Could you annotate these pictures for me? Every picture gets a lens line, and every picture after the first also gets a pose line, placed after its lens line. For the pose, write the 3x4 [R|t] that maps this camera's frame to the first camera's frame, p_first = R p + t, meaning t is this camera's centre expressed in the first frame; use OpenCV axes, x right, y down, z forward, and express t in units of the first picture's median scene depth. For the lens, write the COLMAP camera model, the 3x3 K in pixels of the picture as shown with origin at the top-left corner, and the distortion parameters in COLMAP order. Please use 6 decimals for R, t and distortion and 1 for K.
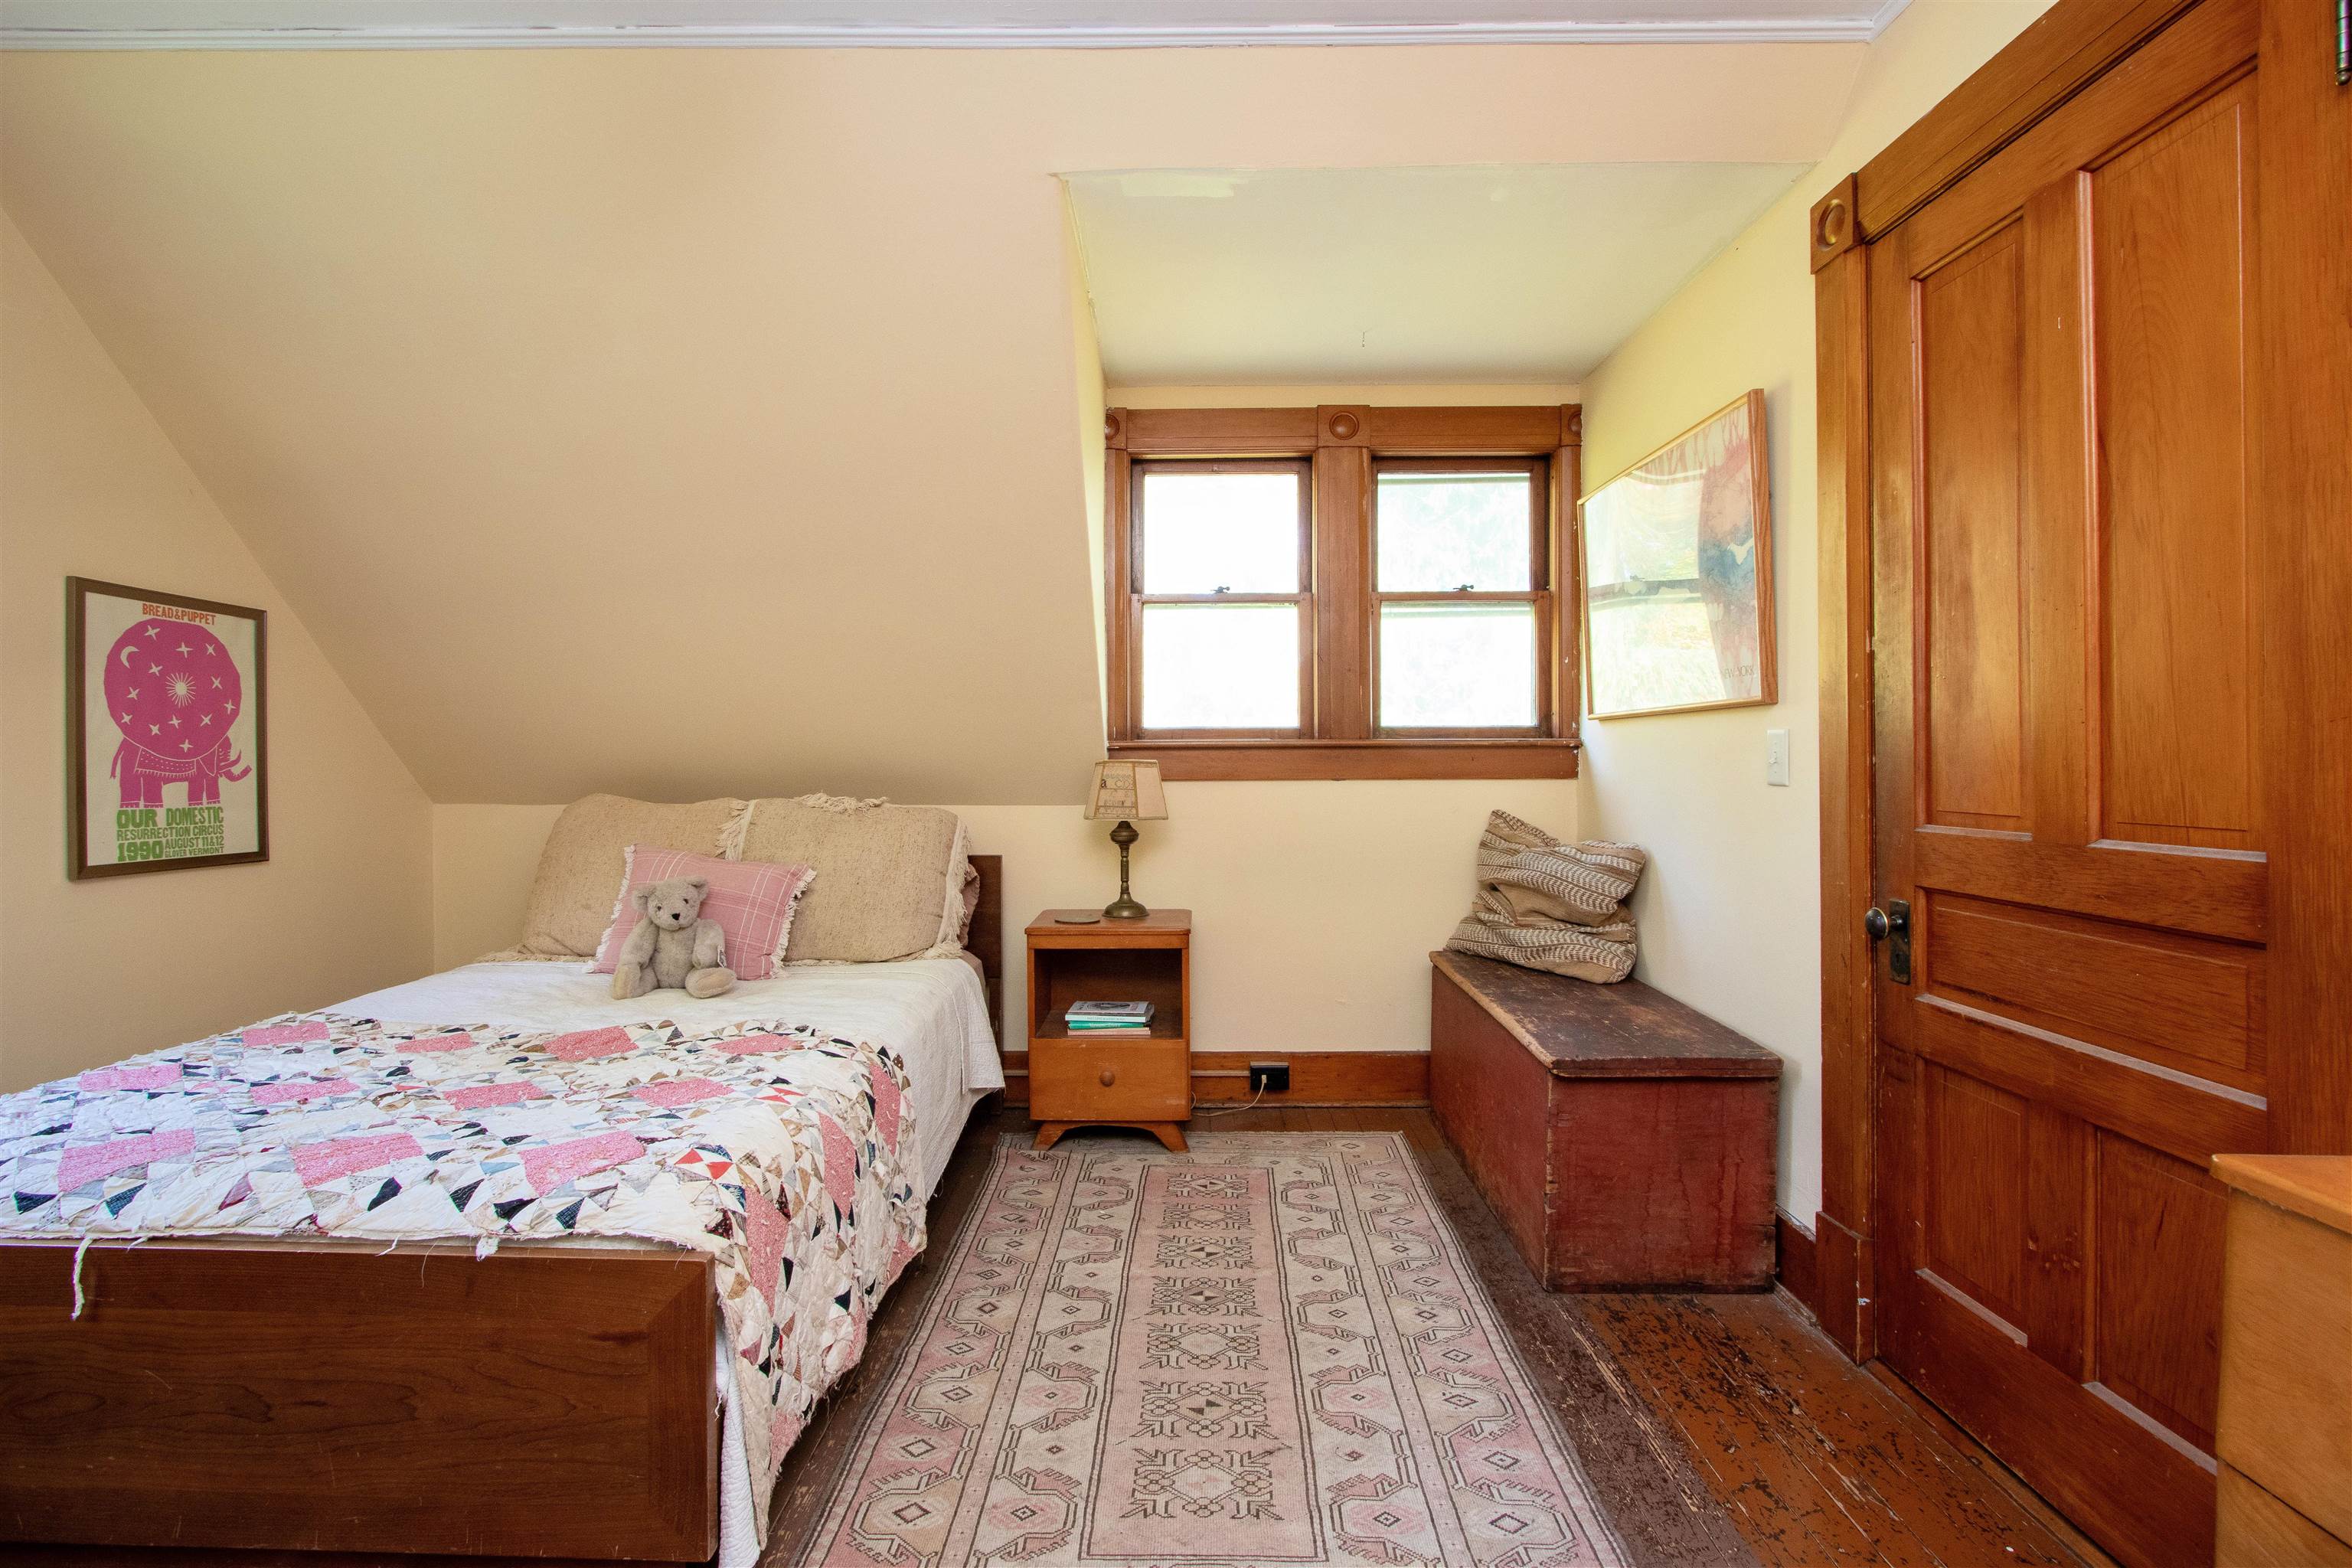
lens RADIAL K [[1074.3, 0, 1177.6], [0, 1074.3, 758.7], [0, 0, 1]] dist [-0.019494, 0.003686]
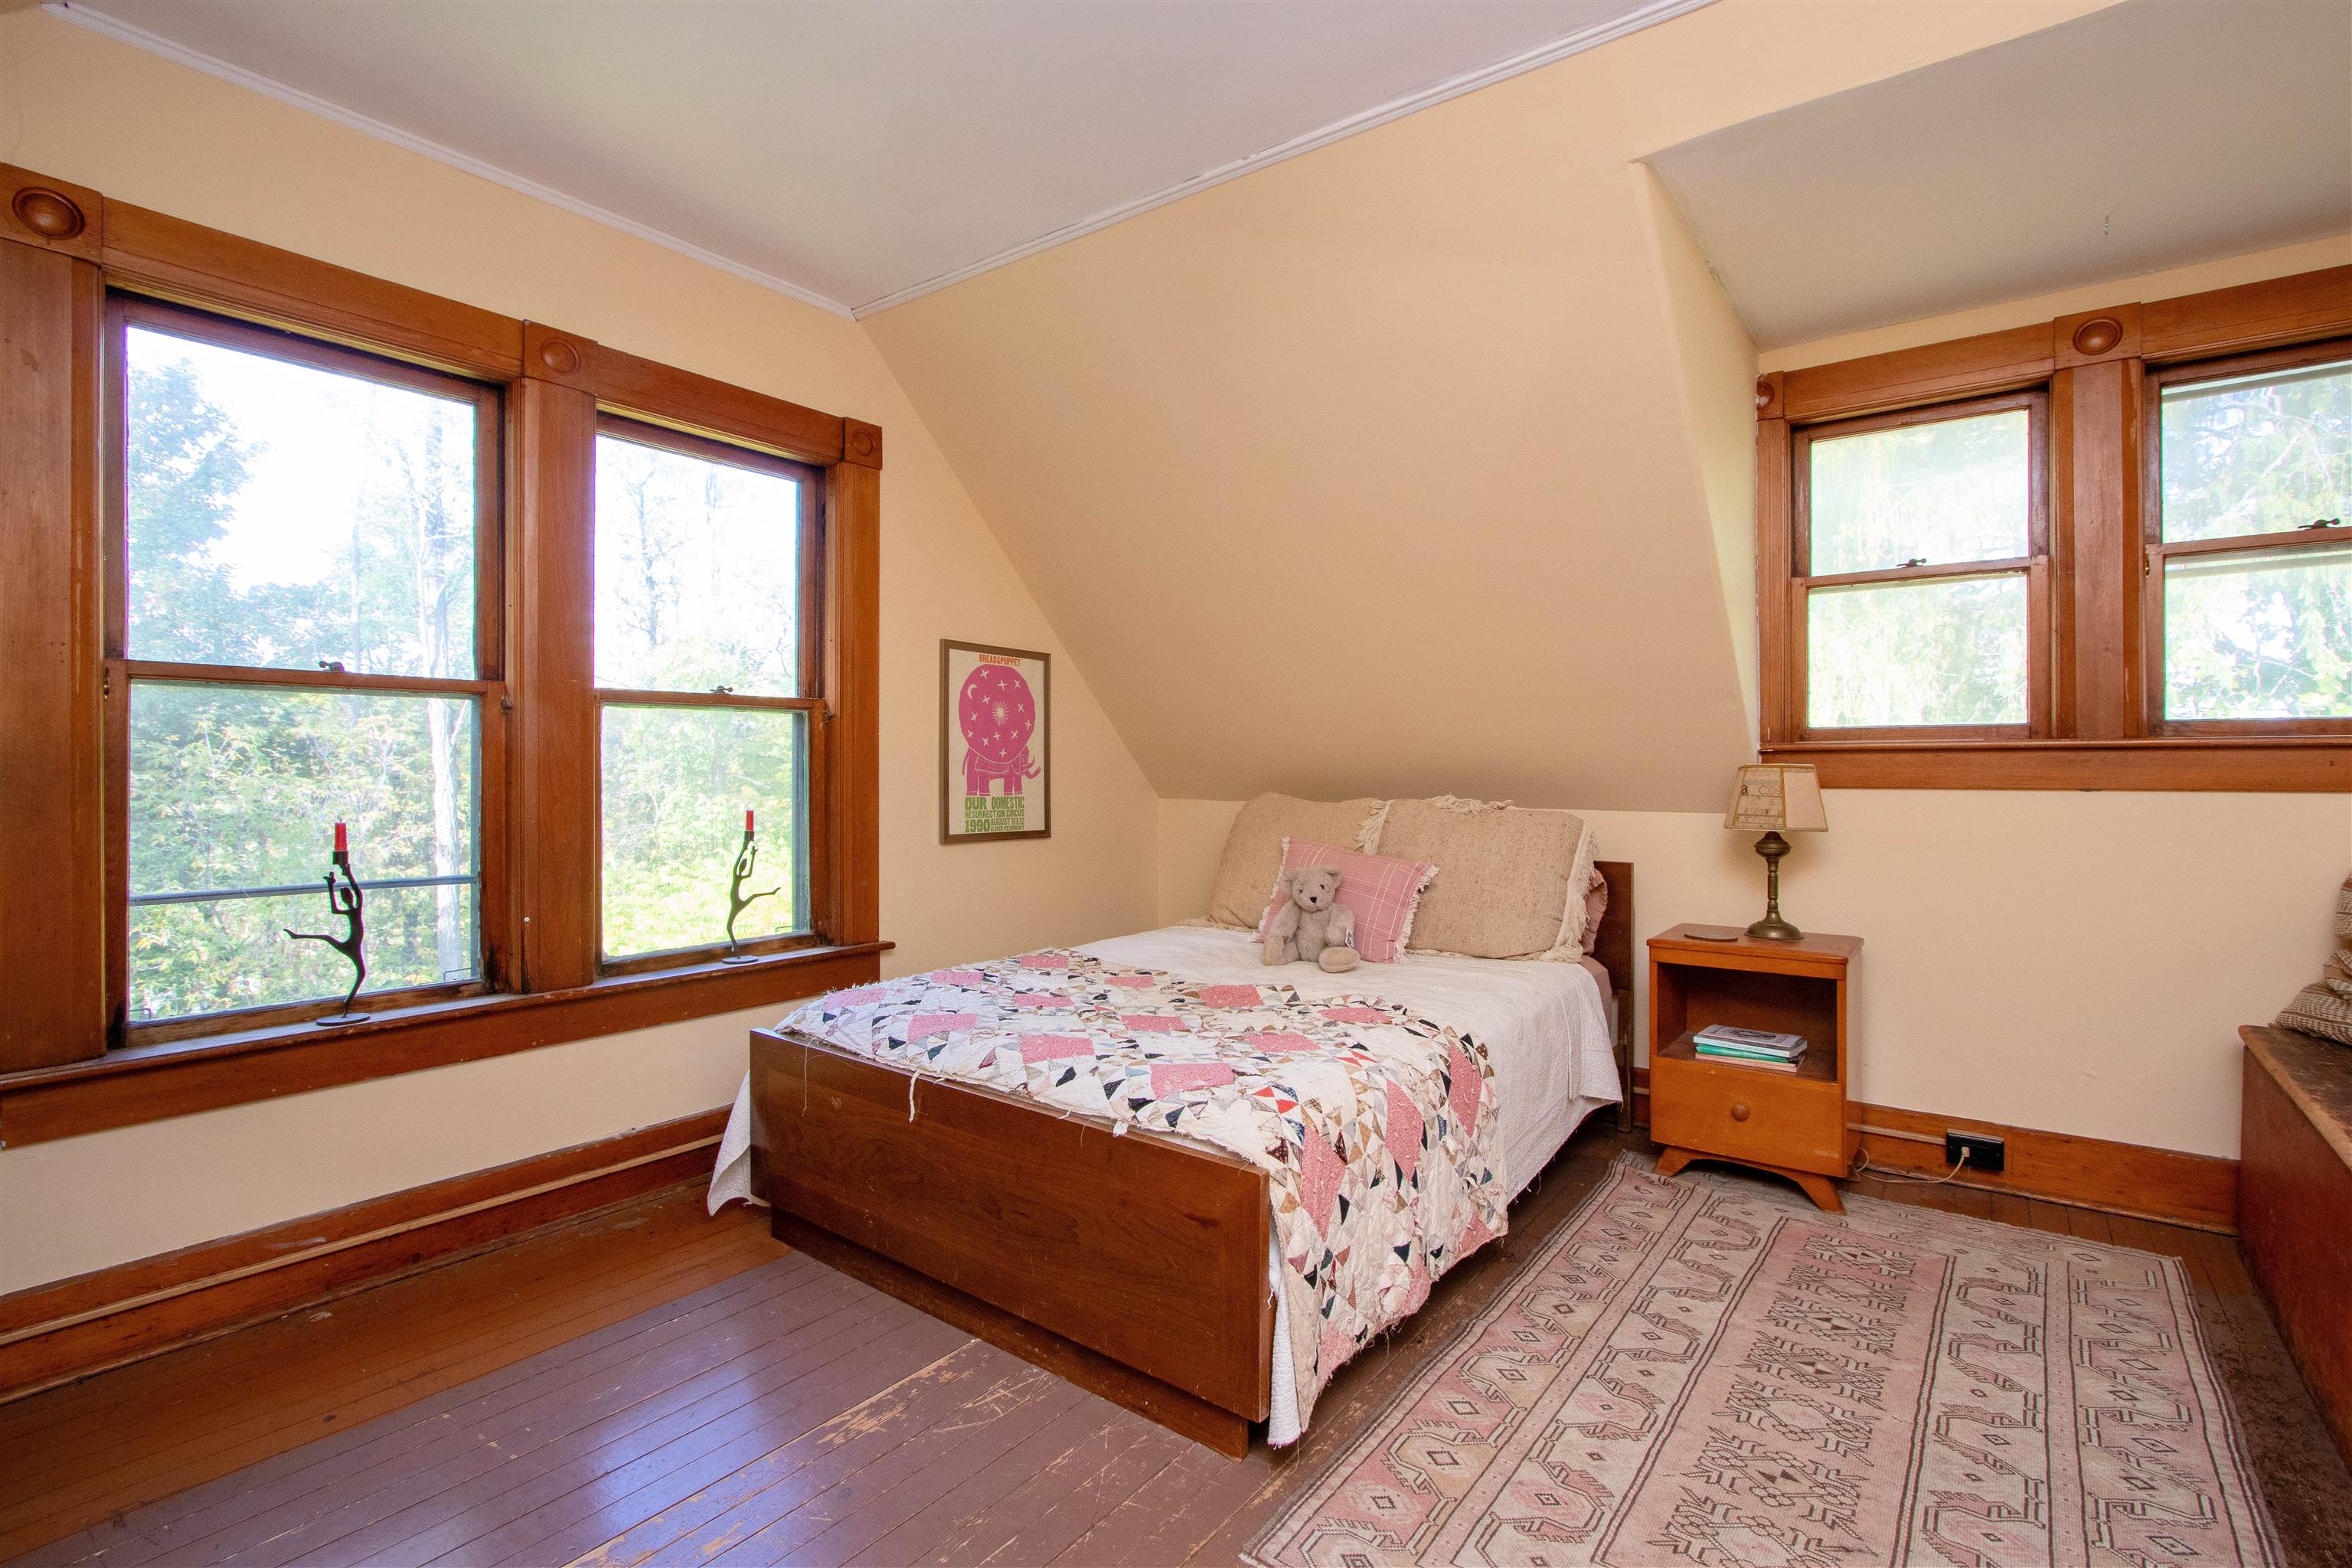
lens RADIAL K [[1074.3, 0, 1177.6], [0, 1074.3, 758.7], [0, 0, 1]] dist [-0.019494, 0.003686]
pose [[0.807678, -0.001452, -0.589621, 0.130863], [-0.001110, 0.999991, -0.003983, 0.001274], [0.589622, 0.003872, 0.807670, -0.028440]]
